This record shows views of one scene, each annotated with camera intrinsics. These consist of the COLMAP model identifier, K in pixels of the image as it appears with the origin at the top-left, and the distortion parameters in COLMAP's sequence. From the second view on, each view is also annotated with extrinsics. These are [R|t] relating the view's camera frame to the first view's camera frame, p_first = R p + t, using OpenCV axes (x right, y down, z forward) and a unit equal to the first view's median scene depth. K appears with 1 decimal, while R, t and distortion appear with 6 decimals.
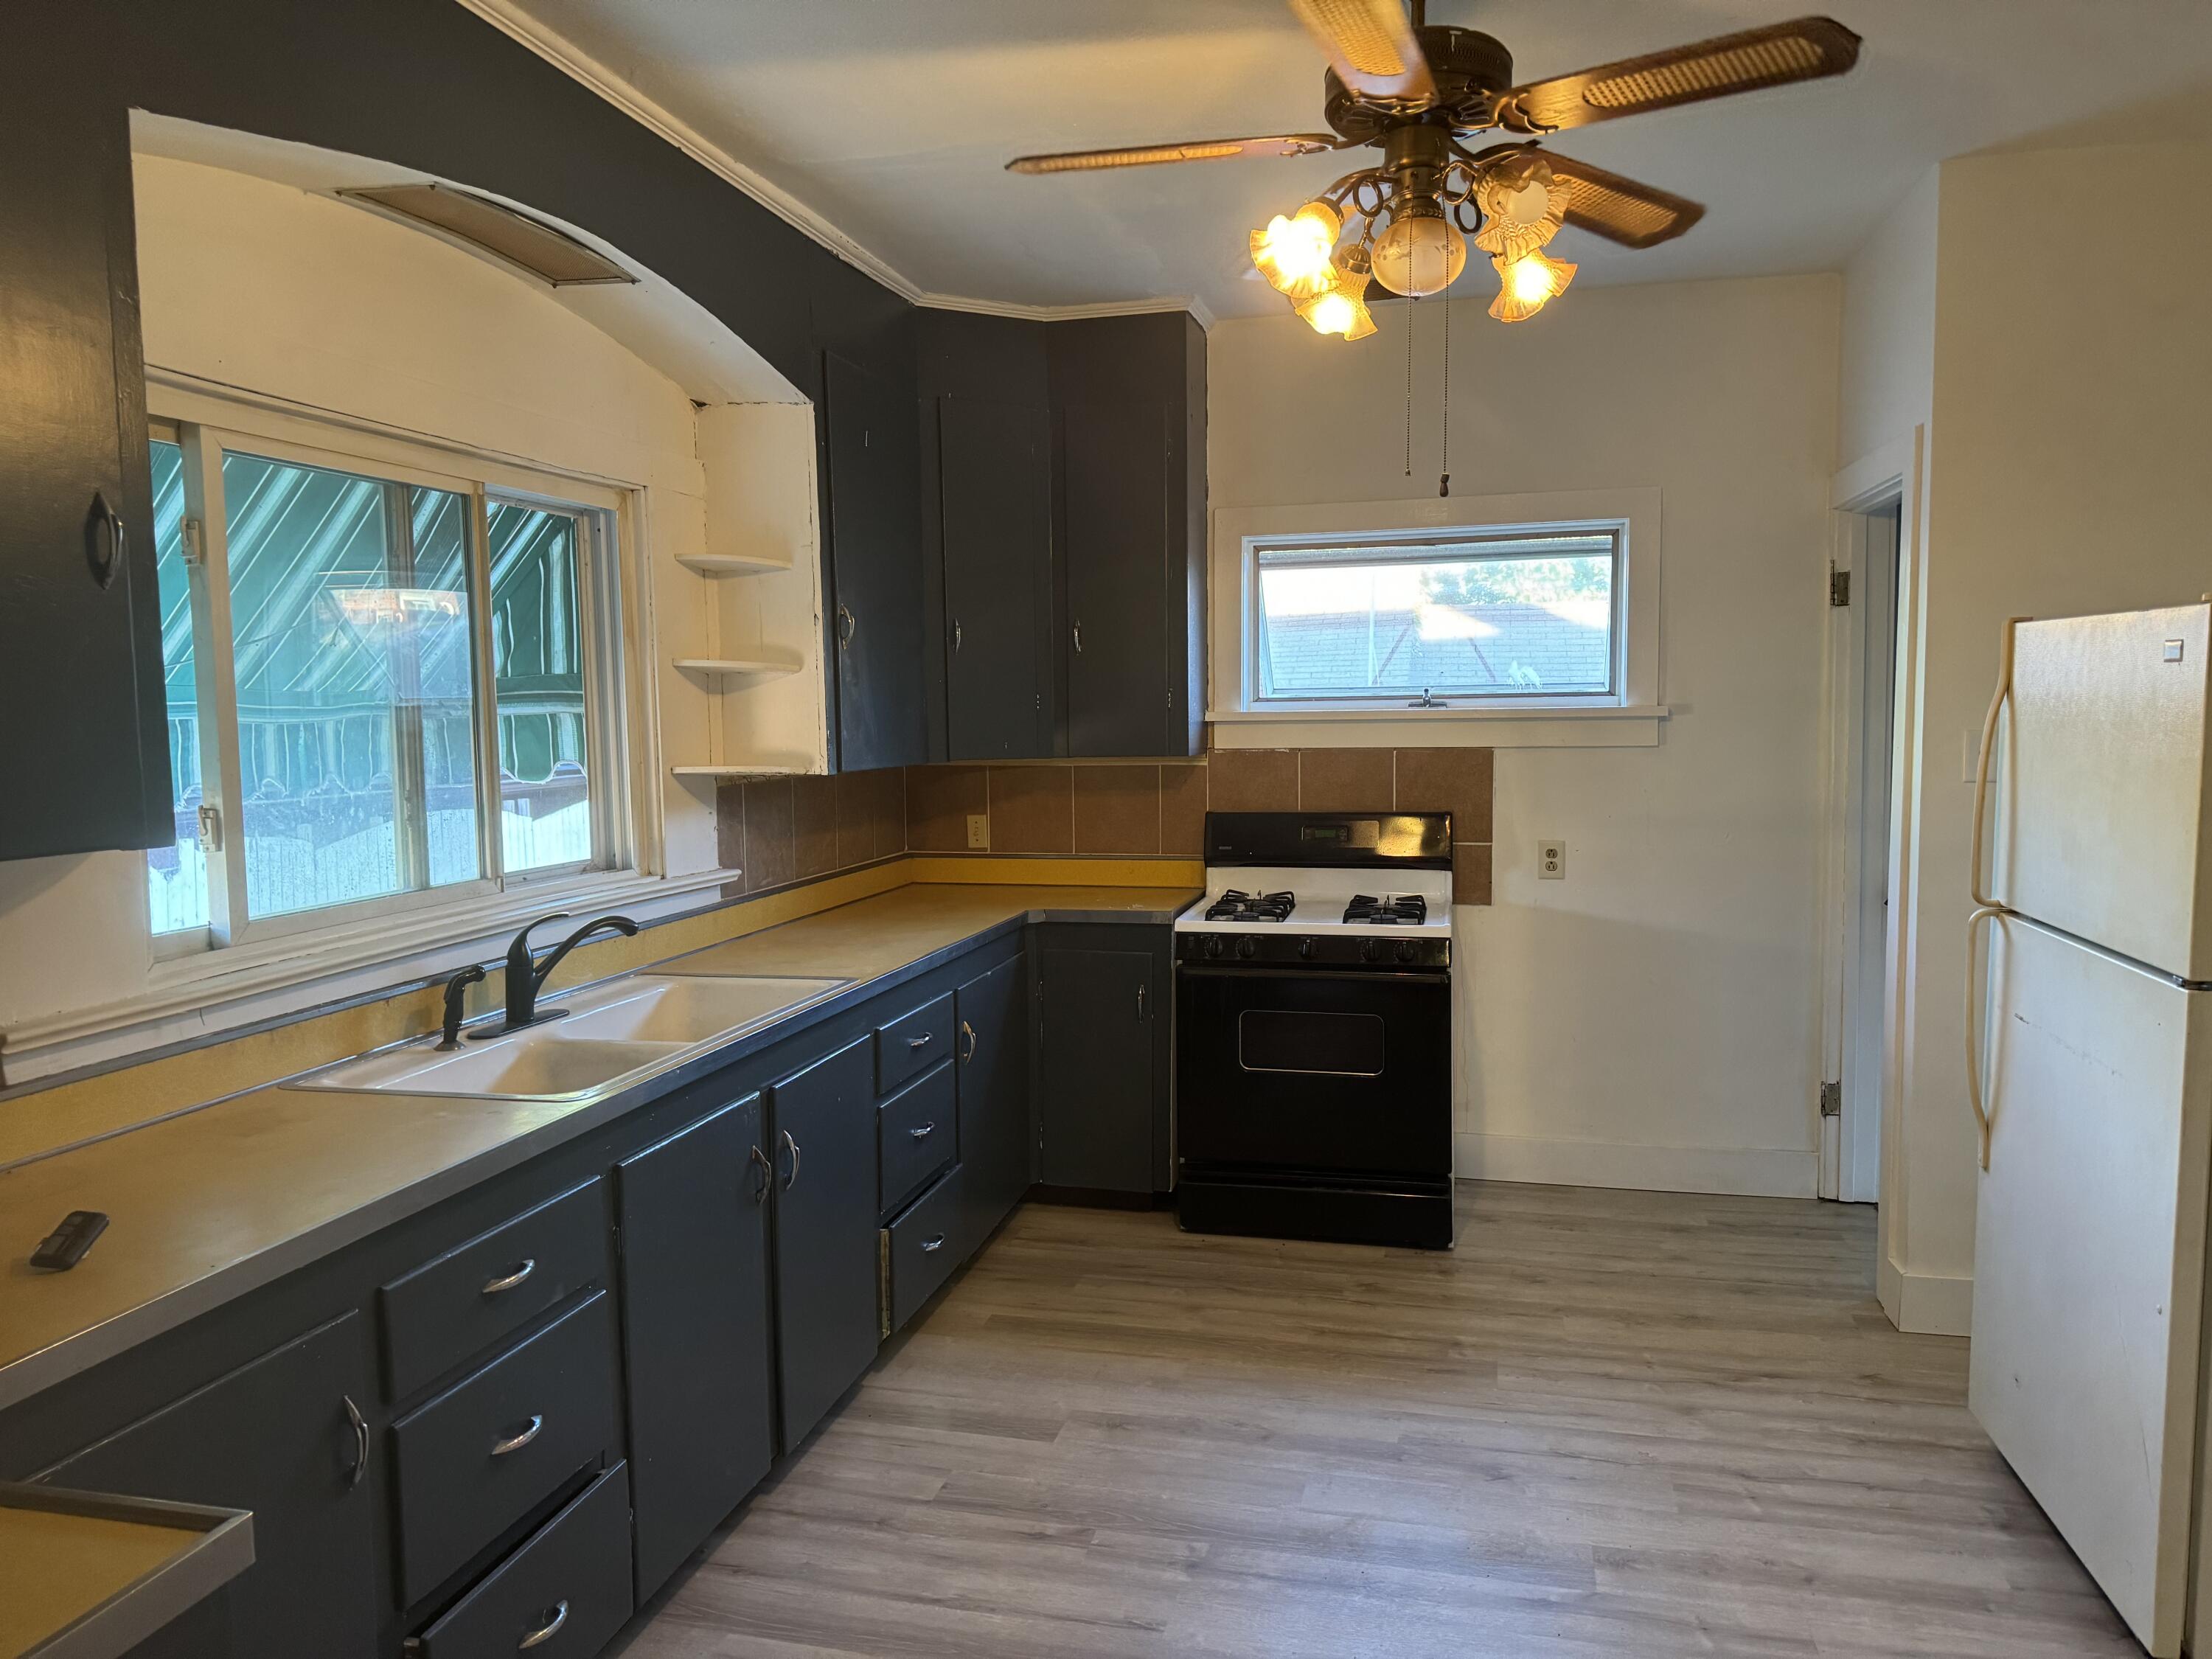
lens RADIAL K [[1559.1, 0, 1106.0], [0, 1559.1, 829.5], [0, 0, 1]] dist [-0.000692, -0.001495]
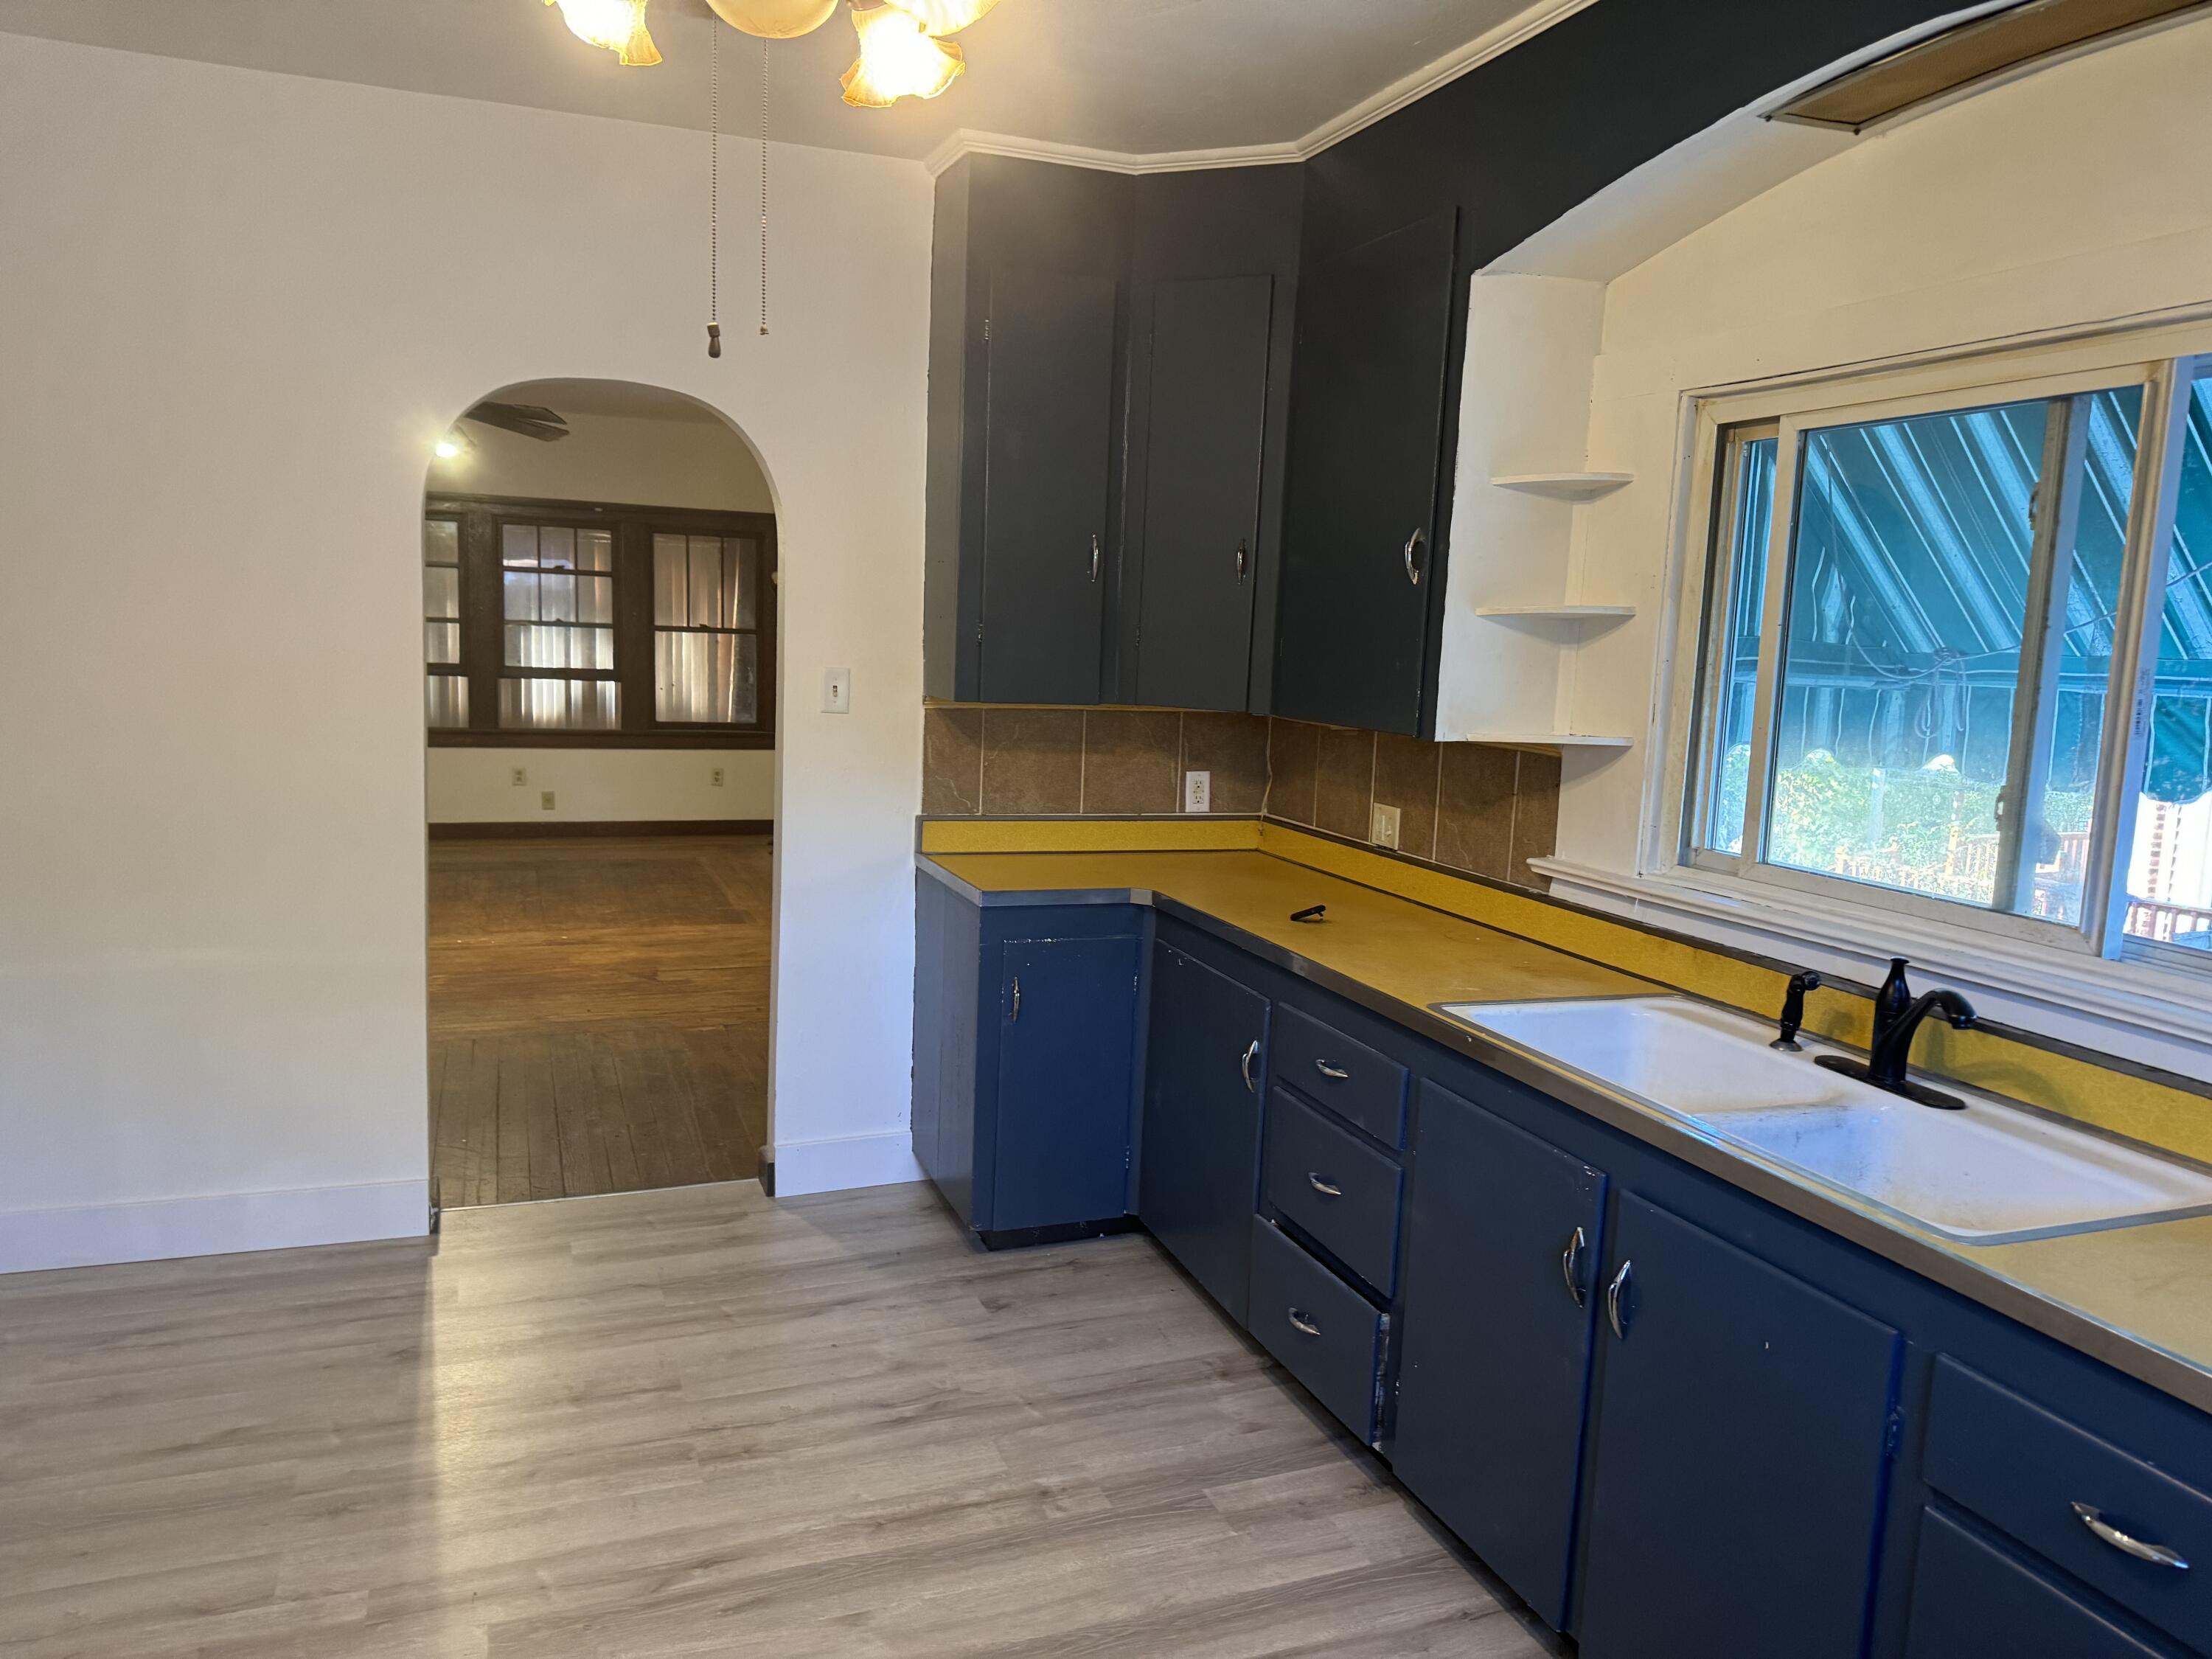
lens RADIAL K [[1514.6, 0, 1106.0], [0, 1514.6, 829.5], [0, 0, 1]] dist [-0.000879, 0.000101]
pose [[-0.810493, 0.060393, -0.582627, 0.426457], [-0.076413, 0.975269, 0.207391, -0.142758], [0.580743, 0.212610, -0.785834, 1.483660]]
